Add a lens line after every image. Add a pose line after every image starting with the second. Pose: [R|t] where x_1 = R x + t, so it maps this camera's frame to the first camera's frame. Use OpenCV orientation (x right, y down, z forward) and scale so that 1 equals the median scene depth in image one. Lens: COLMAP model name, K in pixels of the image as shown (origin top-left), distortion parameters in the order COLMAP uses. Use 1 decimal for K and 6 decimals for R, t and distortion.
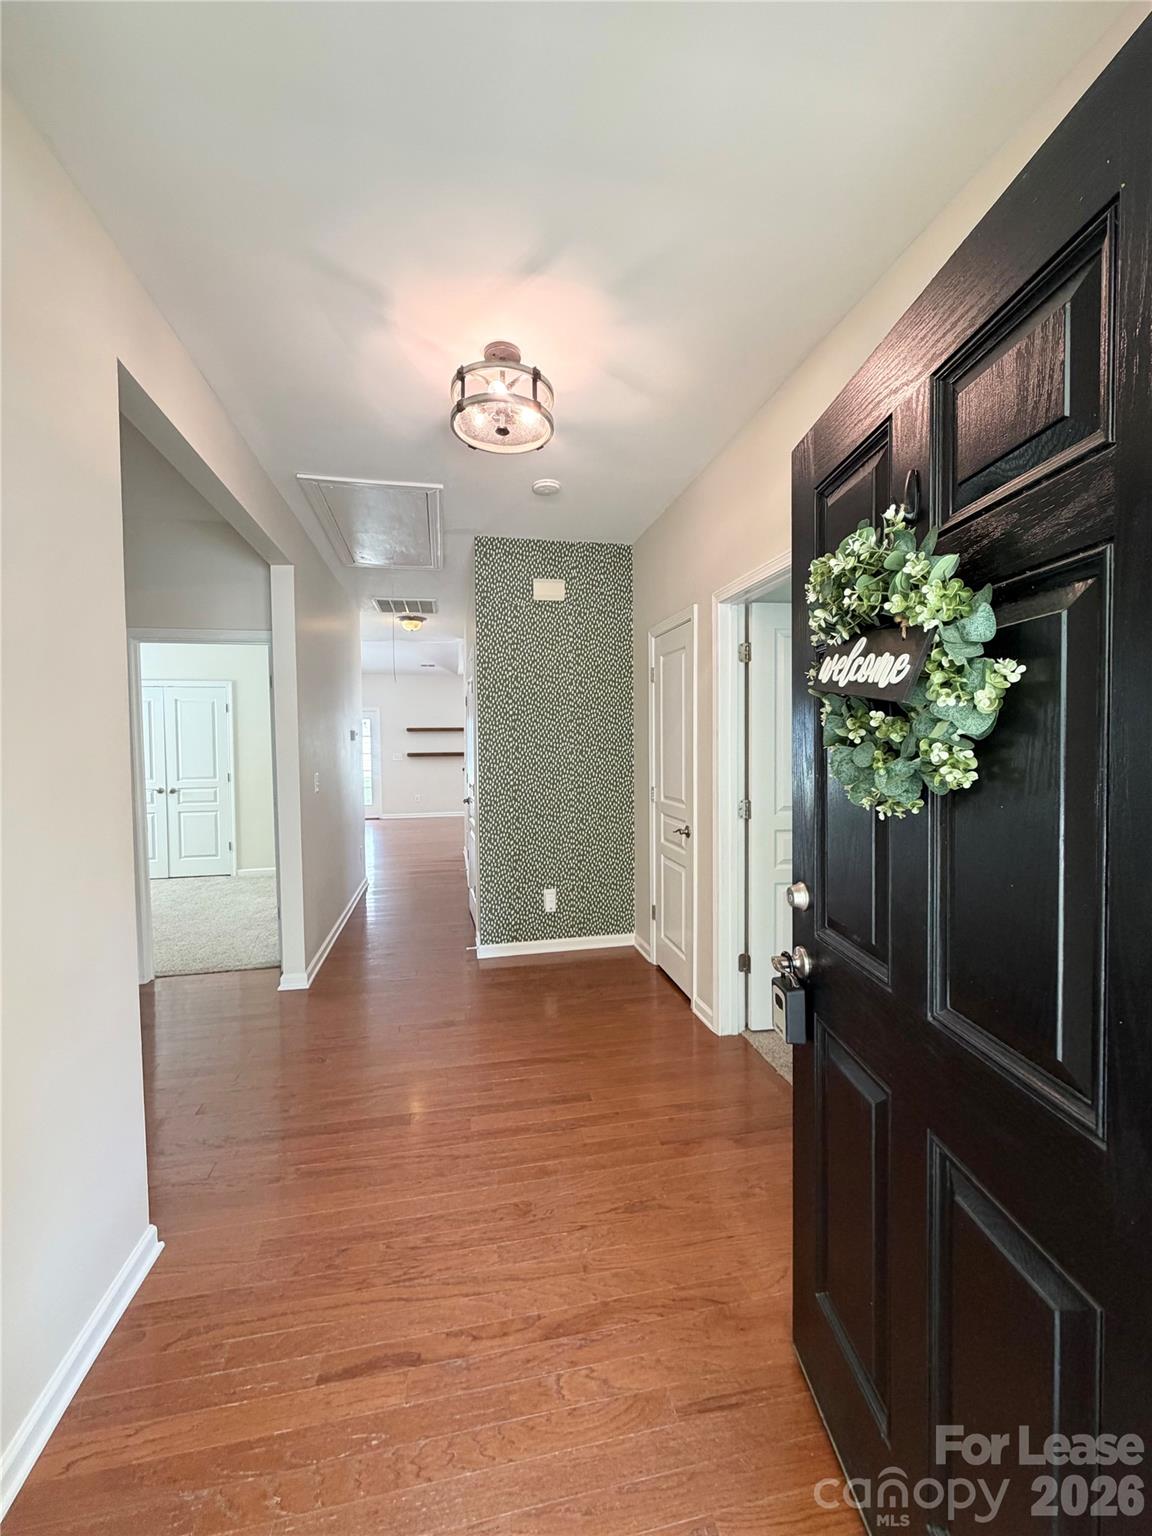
lens RADIAL K [[611.1, 0, 574.6], [0, 611.1, 765.7], [0, 0, 1]] dist [-0.003831, 0.000547]
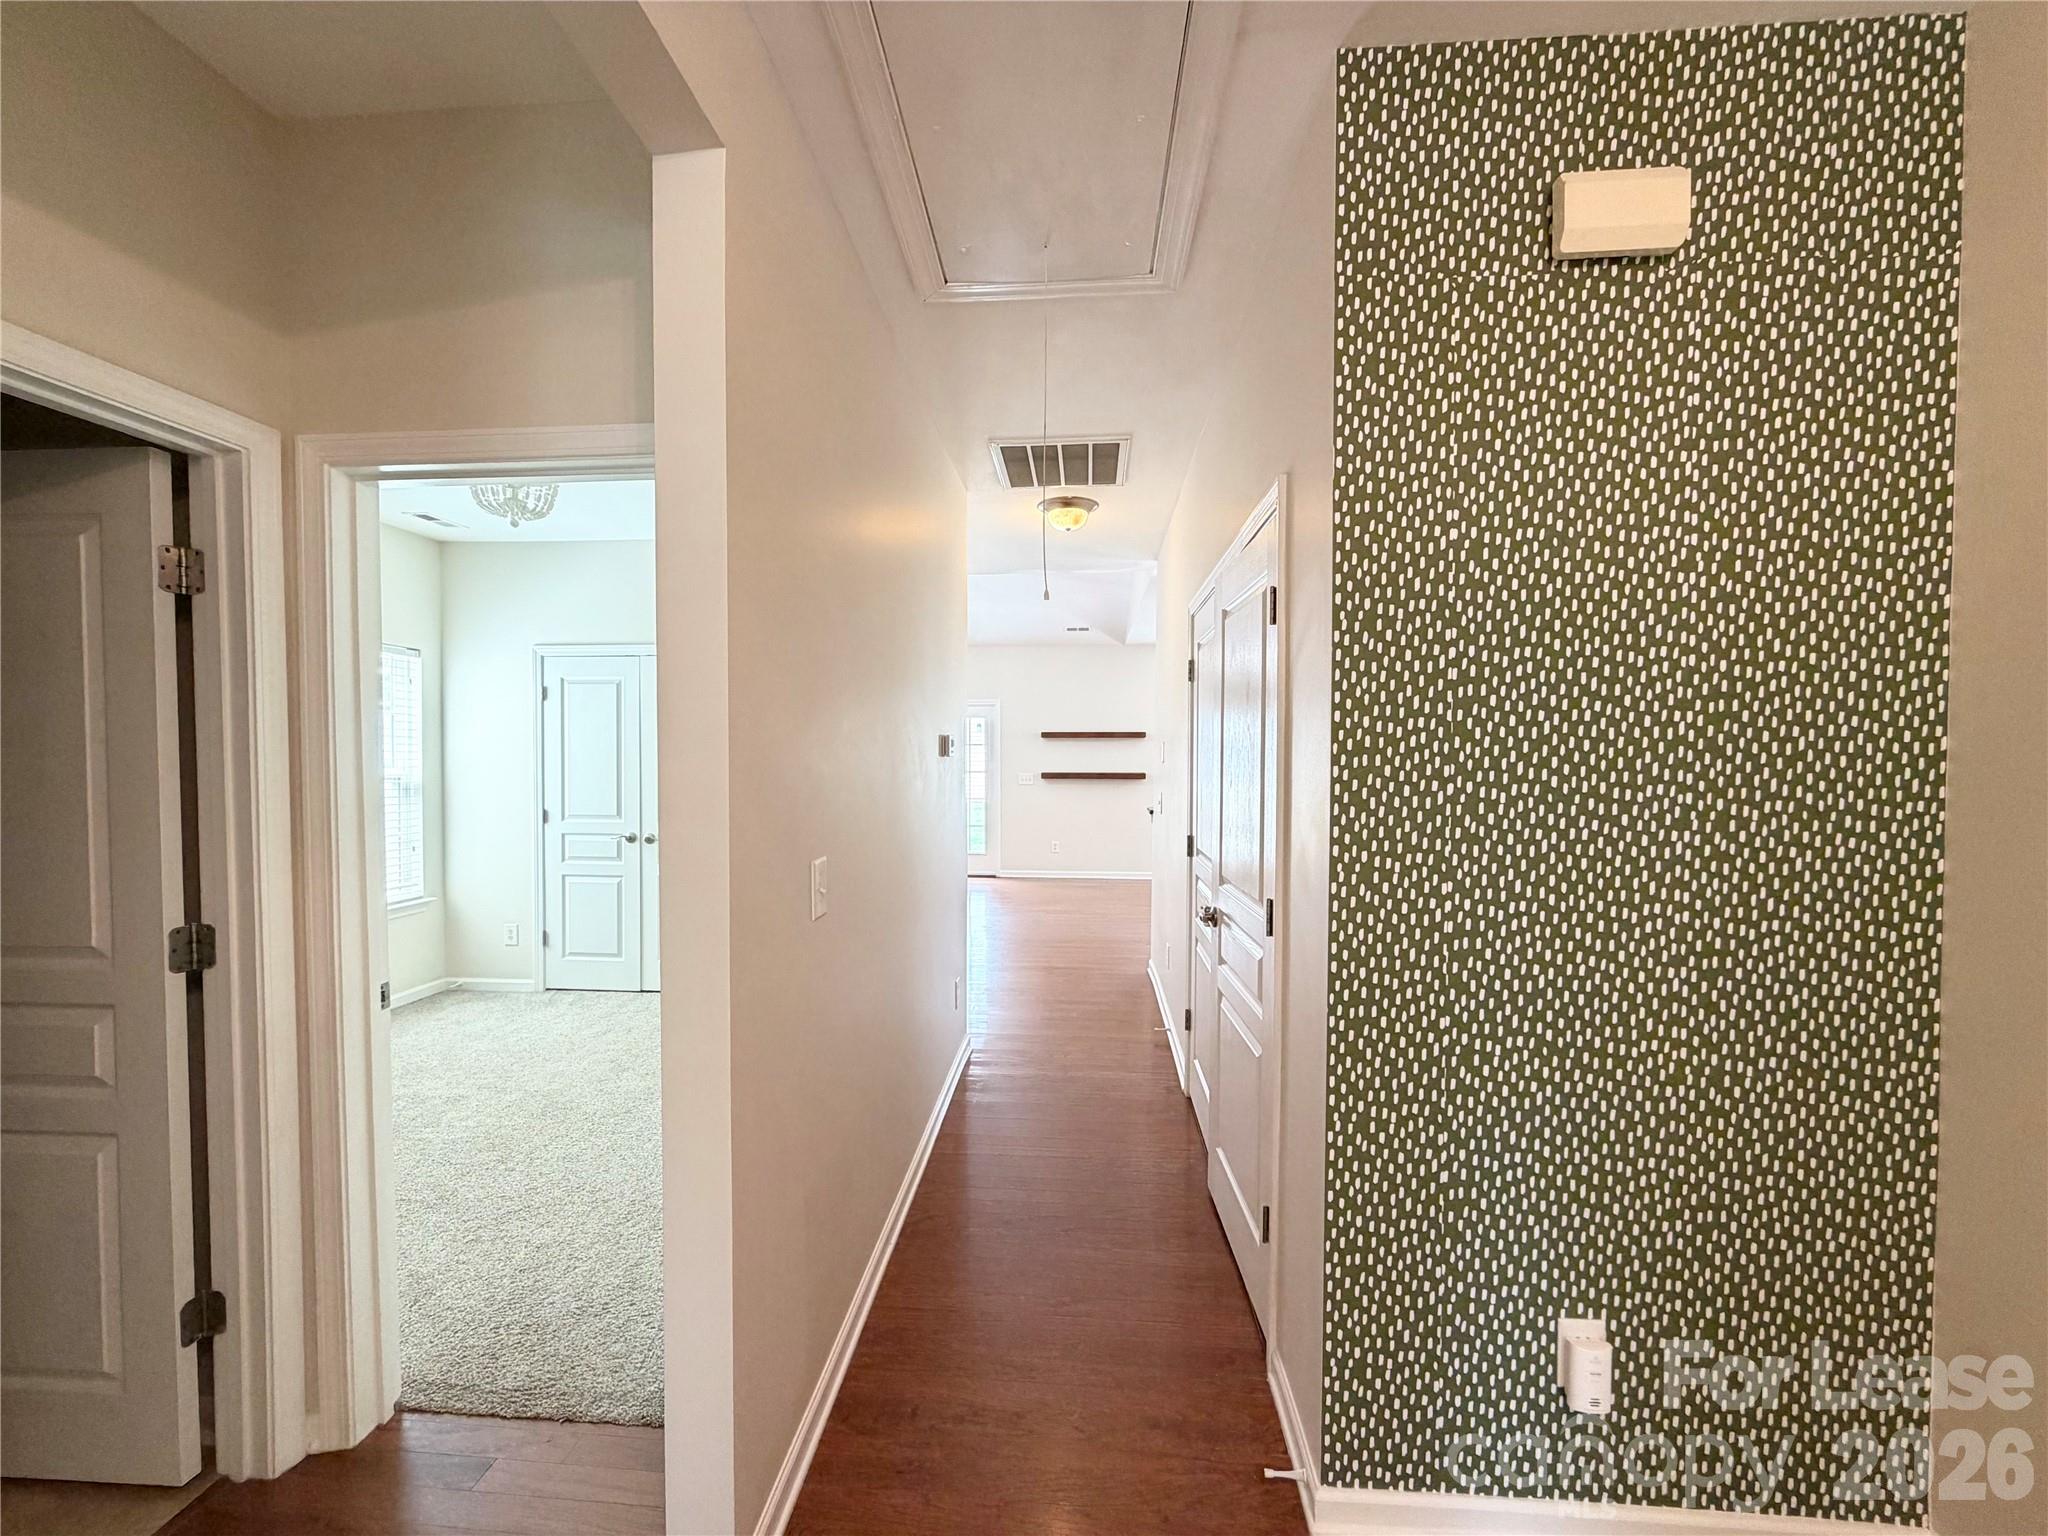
lens RADIAL K [[814.8, 0, 1019.9], [0, 814.8, 773.3], [0, 0, 1]] dist [-0.003831, 0.000547]
pose [[0.960471, 0.019991, -0.277660, -0.118400], [-0.023441, 0.999684, -0.009111, -0.021049], [0.277390, 0.015259, 0.960636, 0.367270]]
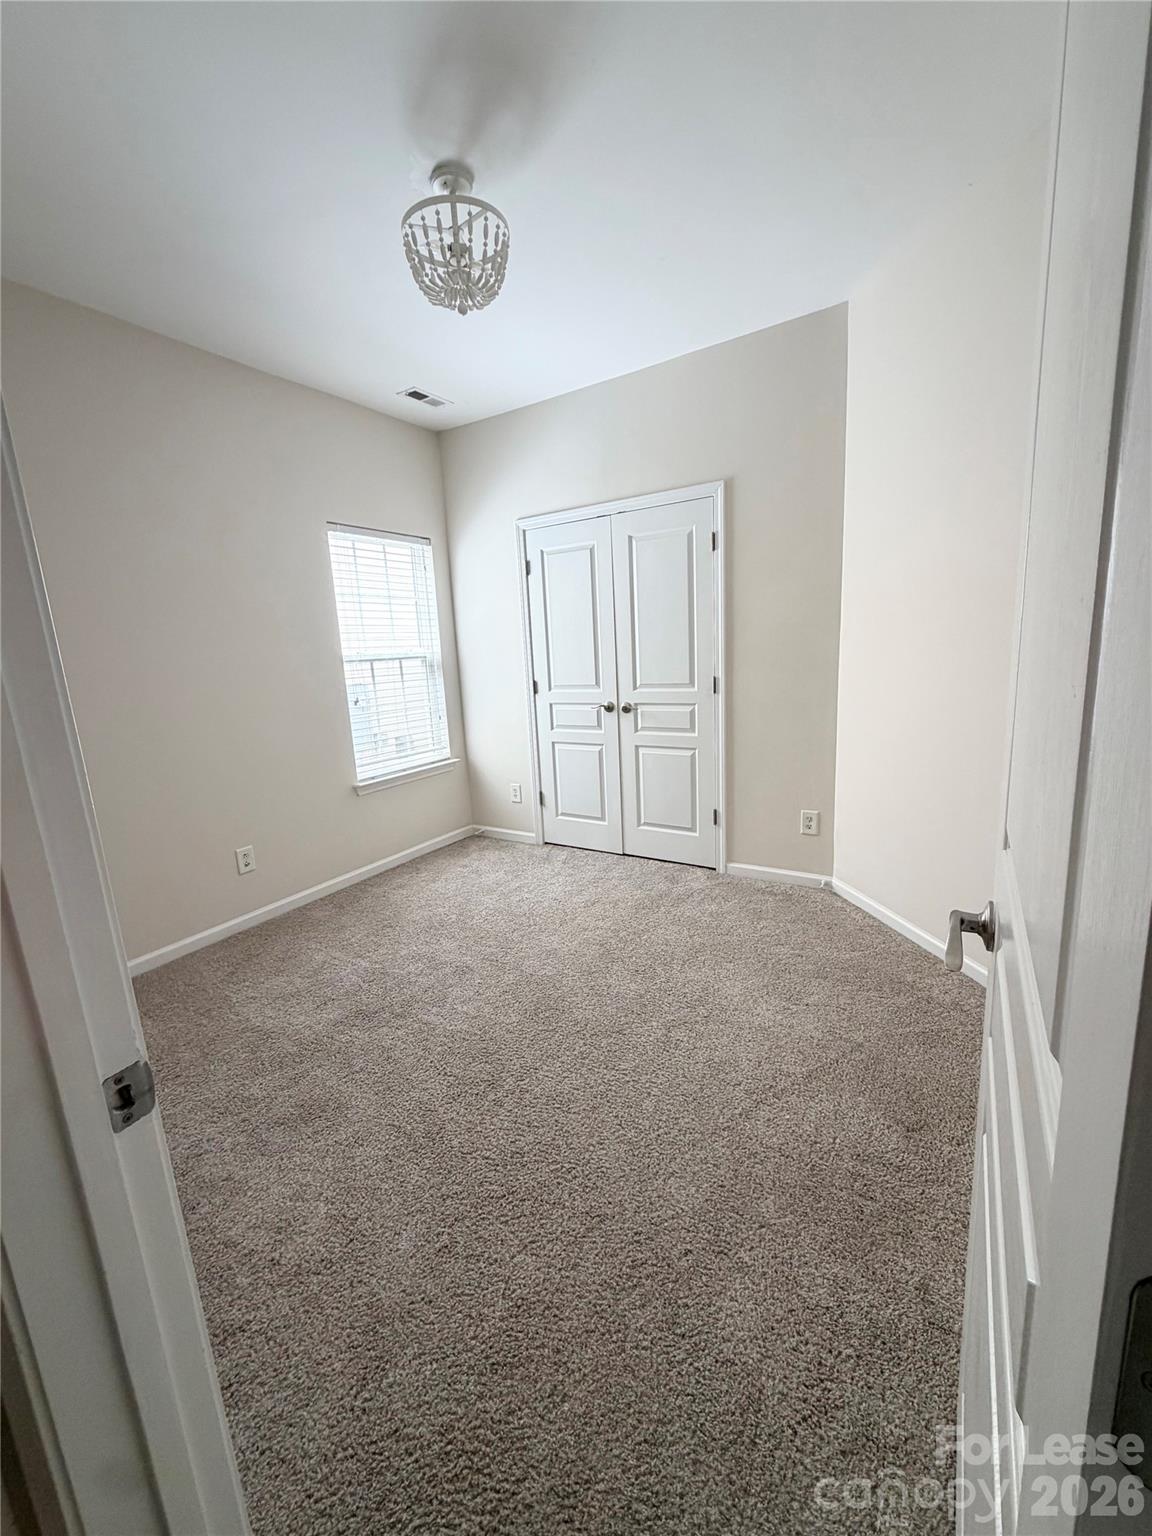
lens RADIAL K [[611.1, 0, 577.1], [0, 611.1, 761.9], [0, 0, 1]] dist [-0.003831, 0.000547]
pose [[0.719117, 0.101154, -0.687487, -0.301447], [0.019718, 0.985979, 0.165698, -0.003969], [0.694609, -0.132712, 0.707040, 0.567098]]
